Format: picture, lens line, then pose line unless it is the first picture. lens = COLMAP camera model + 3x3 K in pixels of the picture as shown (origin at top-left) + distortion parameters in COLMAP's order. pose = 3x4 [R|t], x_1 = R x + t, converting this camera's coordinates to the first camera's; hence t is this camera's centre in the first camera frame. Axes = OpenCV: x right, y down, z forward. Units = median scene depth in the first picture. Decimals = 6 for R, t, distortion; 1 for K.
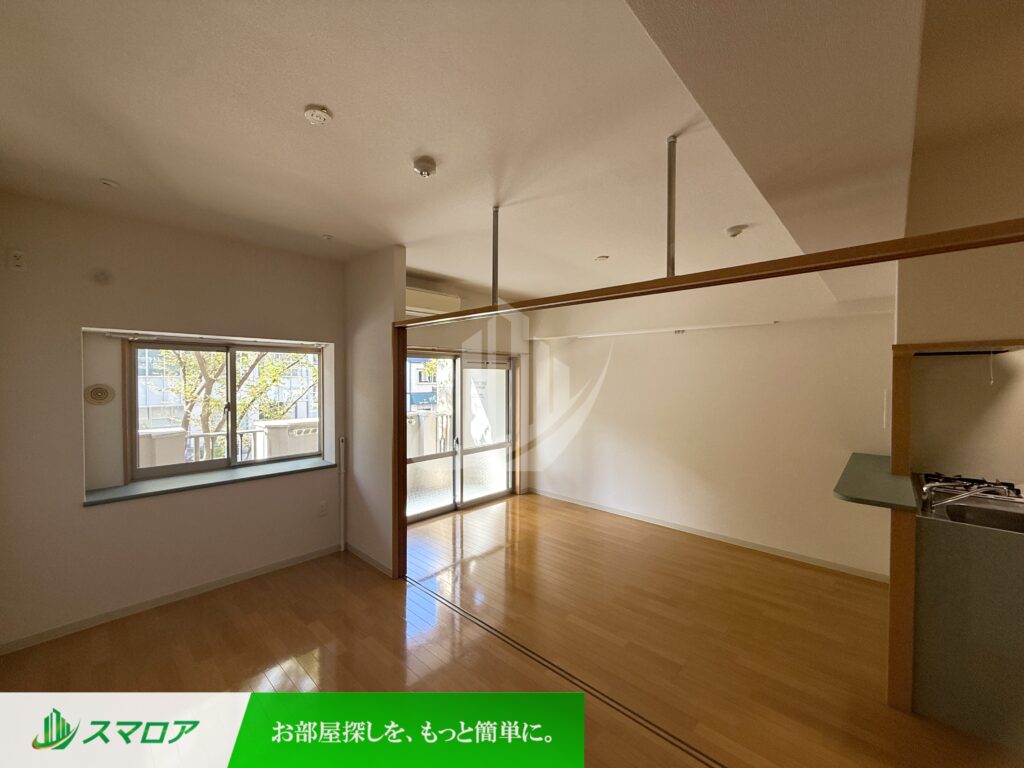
lens RADIAL K [[407.0, 0, 510.1], [0, 407.0, 384.6], [0, 0, 1]] dist [-0.000317, -0.000435]
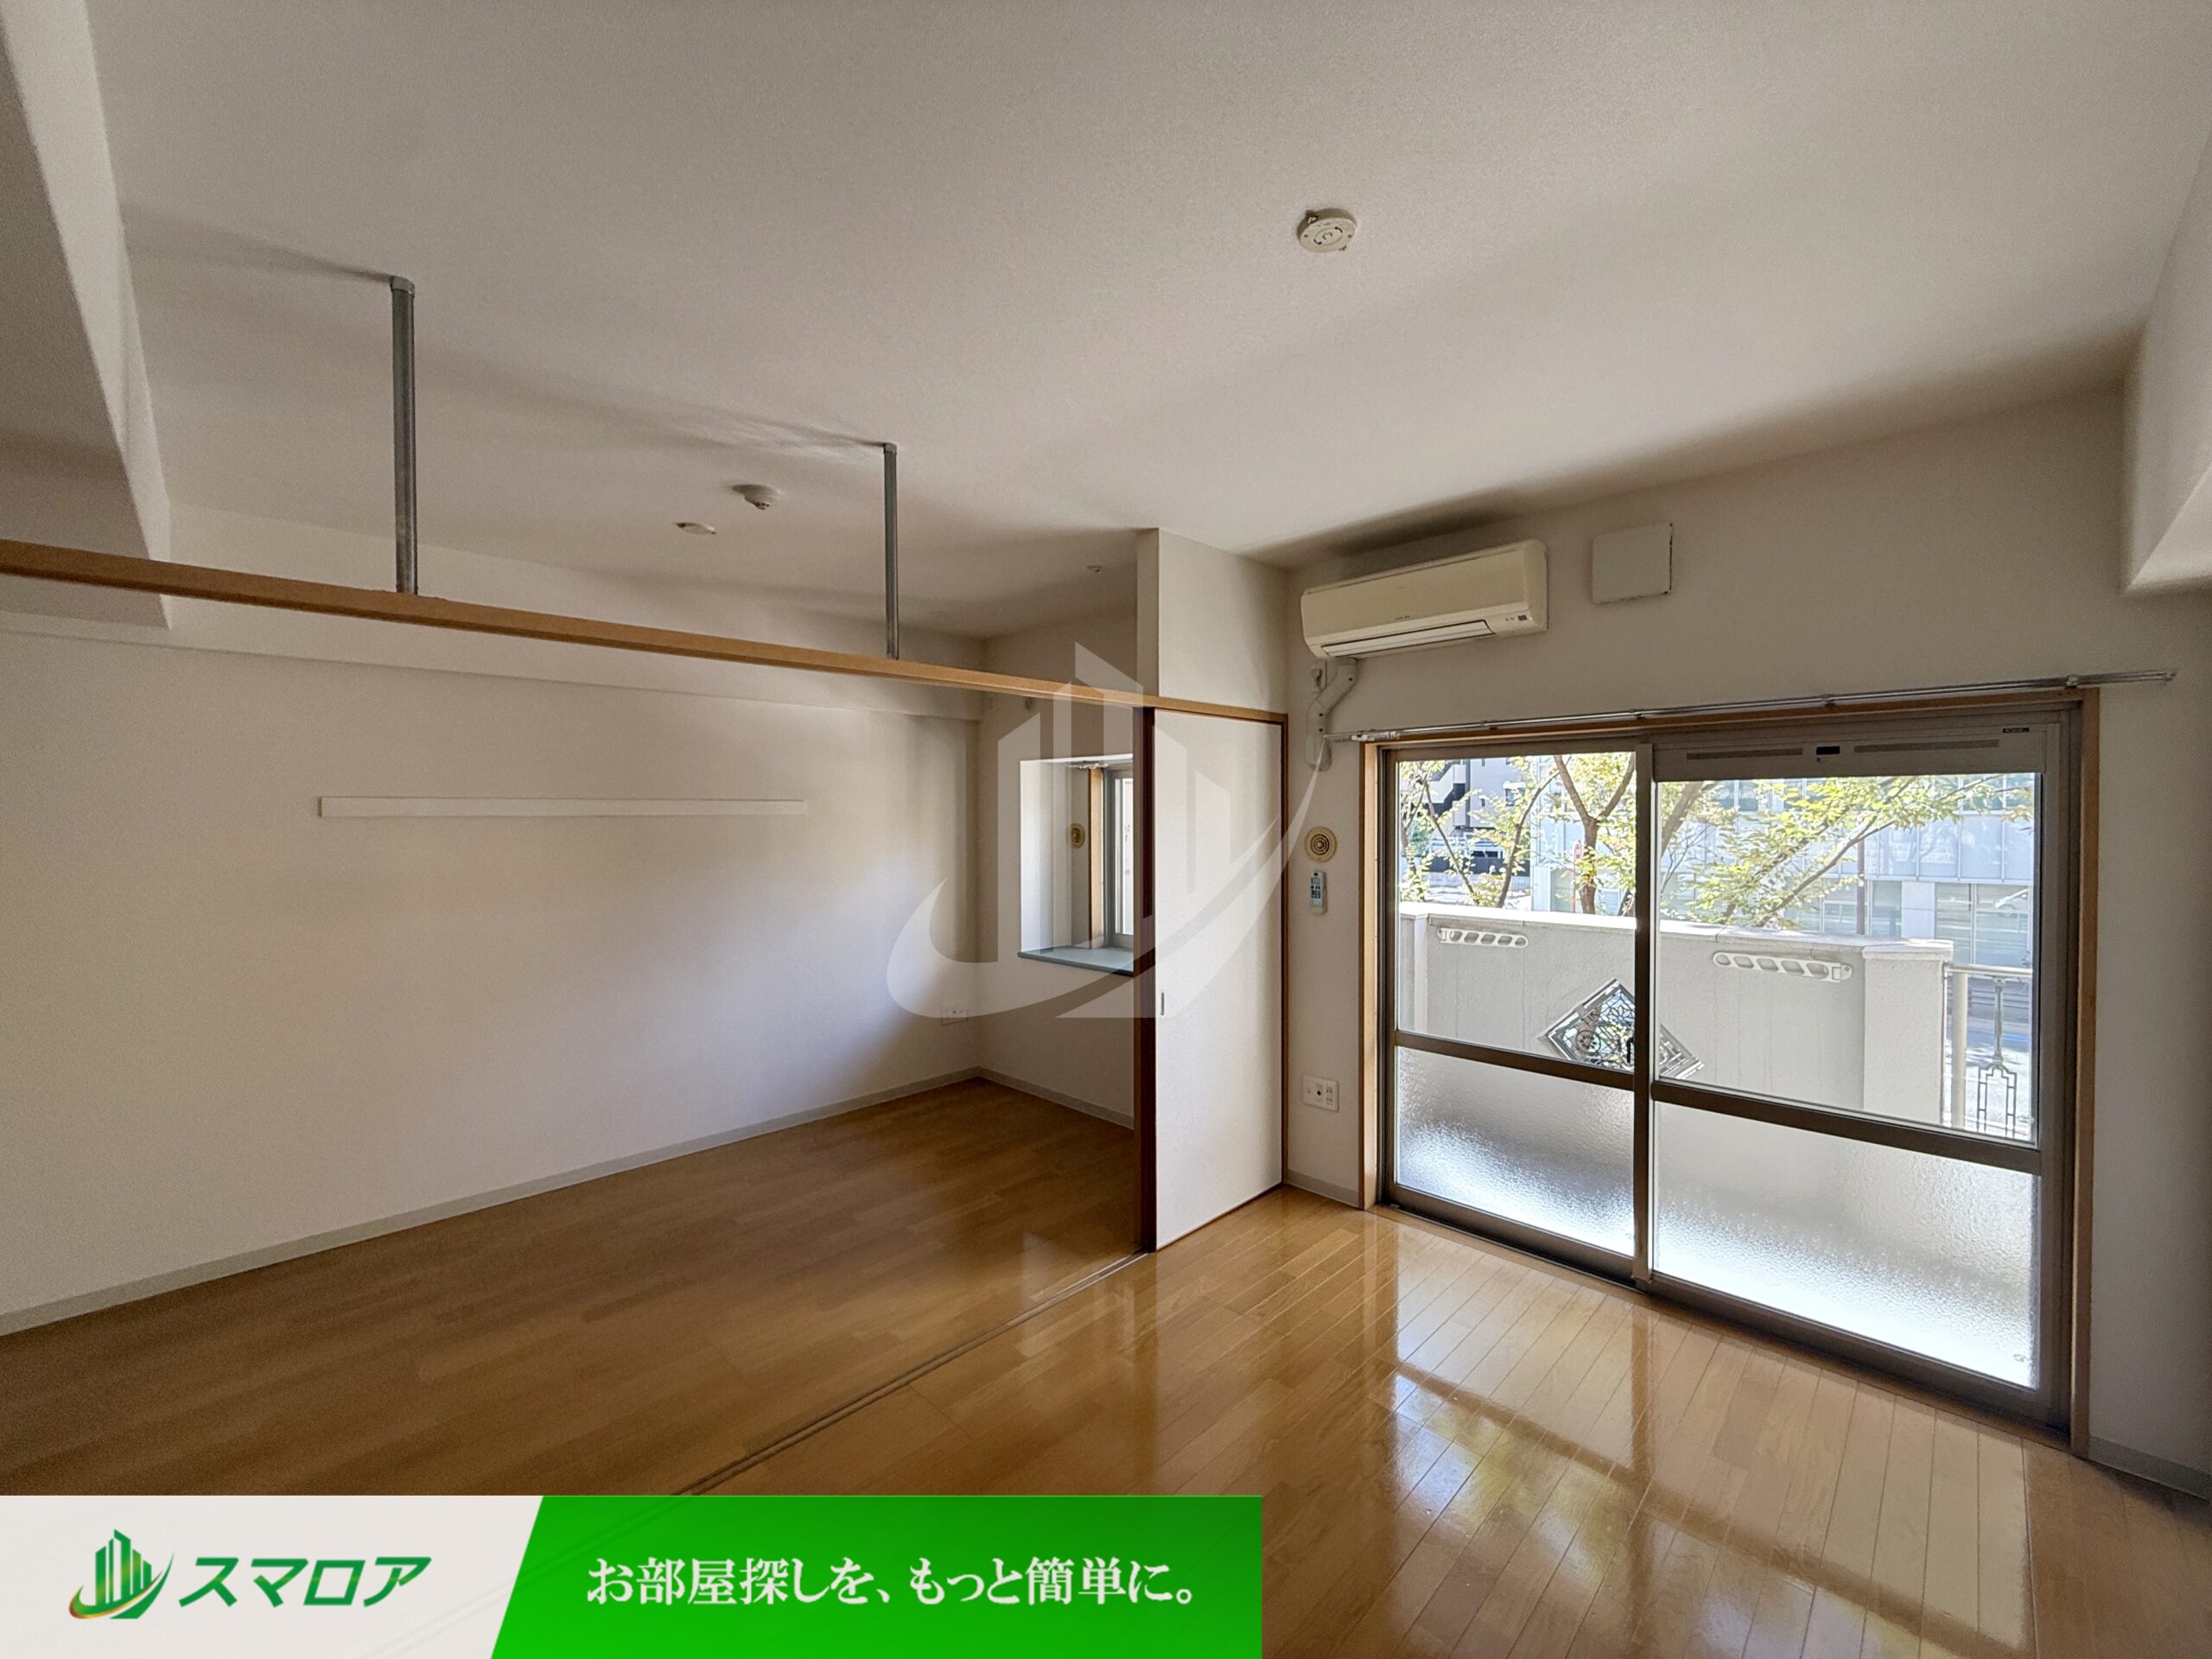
lens RADIAL K [[888.0, 0, 1102.1], [0, 888.0, 833.9], [0, 0, 1]] dist [0.002473, -0.000145]
pose [[-0.039000, 0.018856, -0.999061, 0.480177], [-0.014073, 0.999712, 0.019417, -0.010391], [0.999140, 0.014817, -0.038724, 0.637616]]
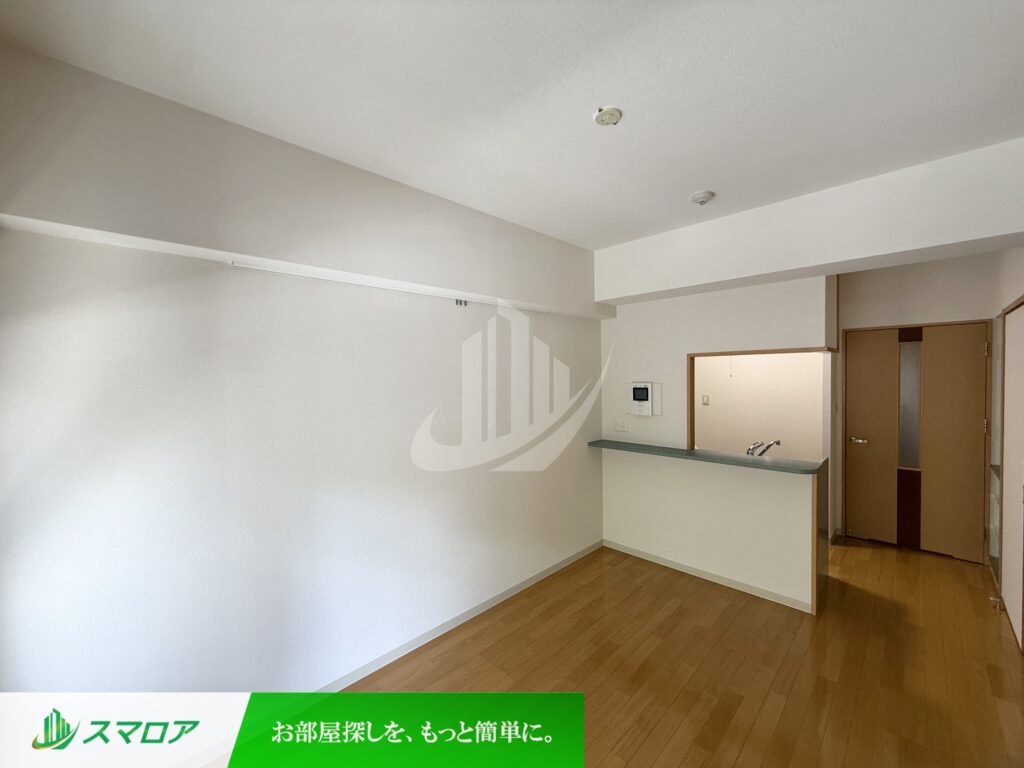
lens RADIAL K [[407.0, 0, 510.1], [0, 407.0, 384.6], [0, 0, 1]] dist [-0.000317, -0.000435]
pose [[0.036804, -0.023957, 0.999035, -0.173236], [0.028514, 0.999331, 0.022913, -0.014279], [-0.998916, 0.027643, 0.037462, 0.773834]]
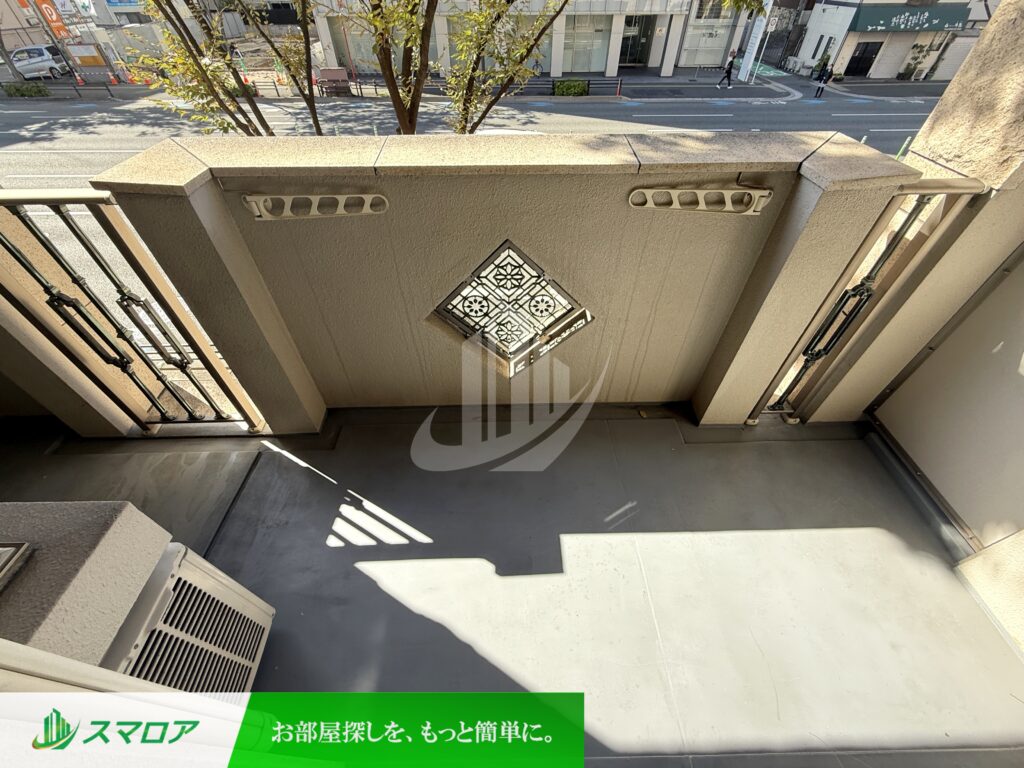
lens RADIAL K [[407.0, 0, 510.1], [0, 407.0, 384.6], [0, 0, 1]] dist [-0.000317, -0.000435]
pose [[0.694442, 0.510826, -0.506761, -0.205130], [-0.006596, 0.708766, 0.705413, 0.007441], [0.719518, -0.486525, 0.495567, 0.911820]]
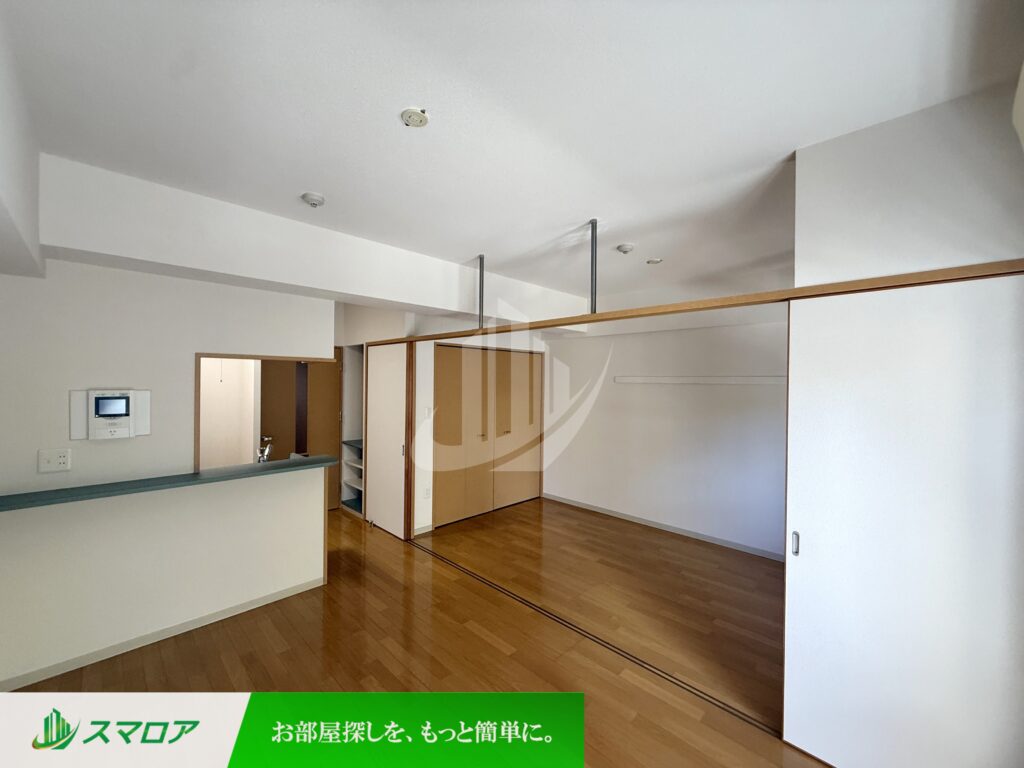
lens RADIAL K [[411.1, 0, 510.2], [0, 411.1, 386.0], [0, 0, 1]] dist [0.002473, -0.000145]
pose [[-0.999482, -0.015133, 0.028408, 0.070694], [-0.014287, 0.999455, 0.029758, -0.019272], [-0.028843, 0.029337, -0.999153, 1.027707]]
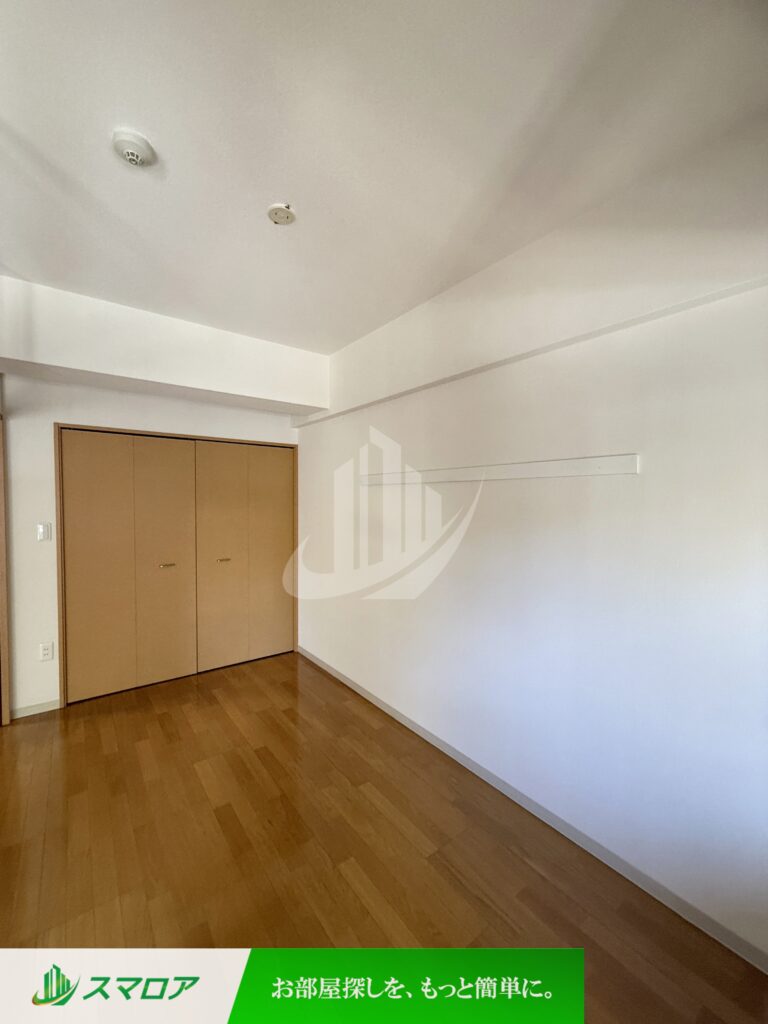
lens RADIAL K [[404.5, 0, 384.0], [0, 404.5, 512.0], [0, 0, 1]] dist [-0.004184, -0.000281]
pose [[-0.985982, -0.013030, 0.166340, -0.289507], [-0.006140, 0.999104, 0.041867, 0.011551], [-0.166737, 0.040258, -0.985179, 0.639853]]
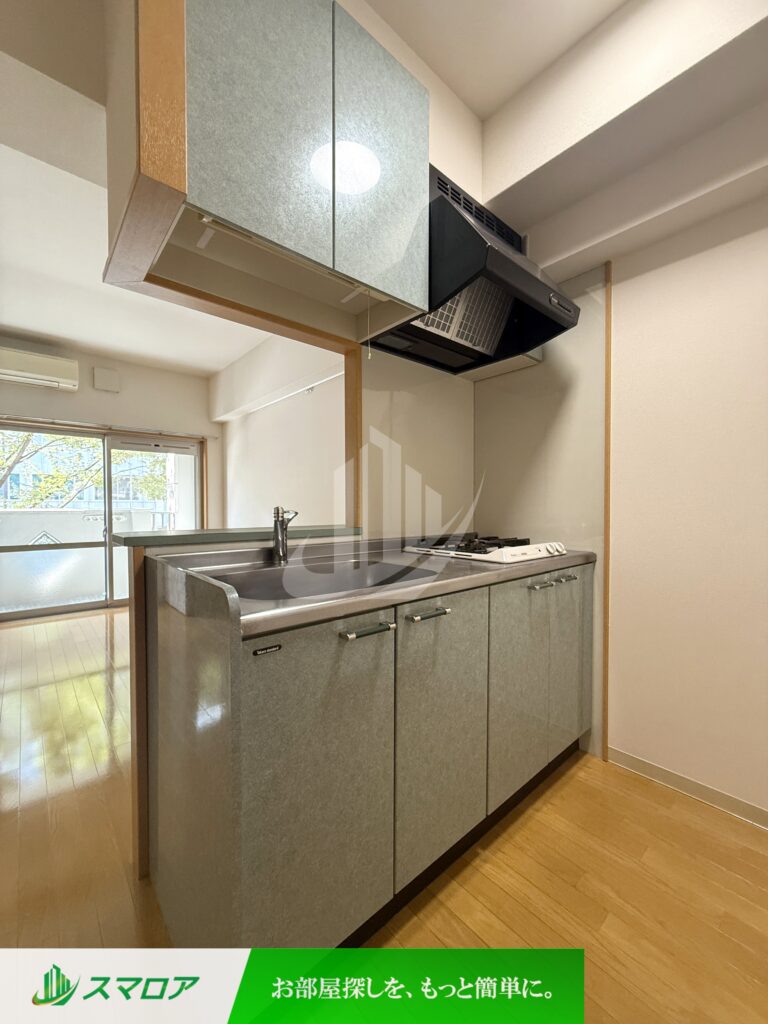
lens RADIAL K [[407.0, 0, 386.1], [0, 407.0, 515.8], [0, 0, 1]] dist [-0.000317, -0.000435]
pose [[0.995264, -0.006056, -0.097021, 0.552039], [0.006418, 0.999974, 0.003414, 0.105997], [0.096998, -0.004020, 0.995276, 0.166641]]
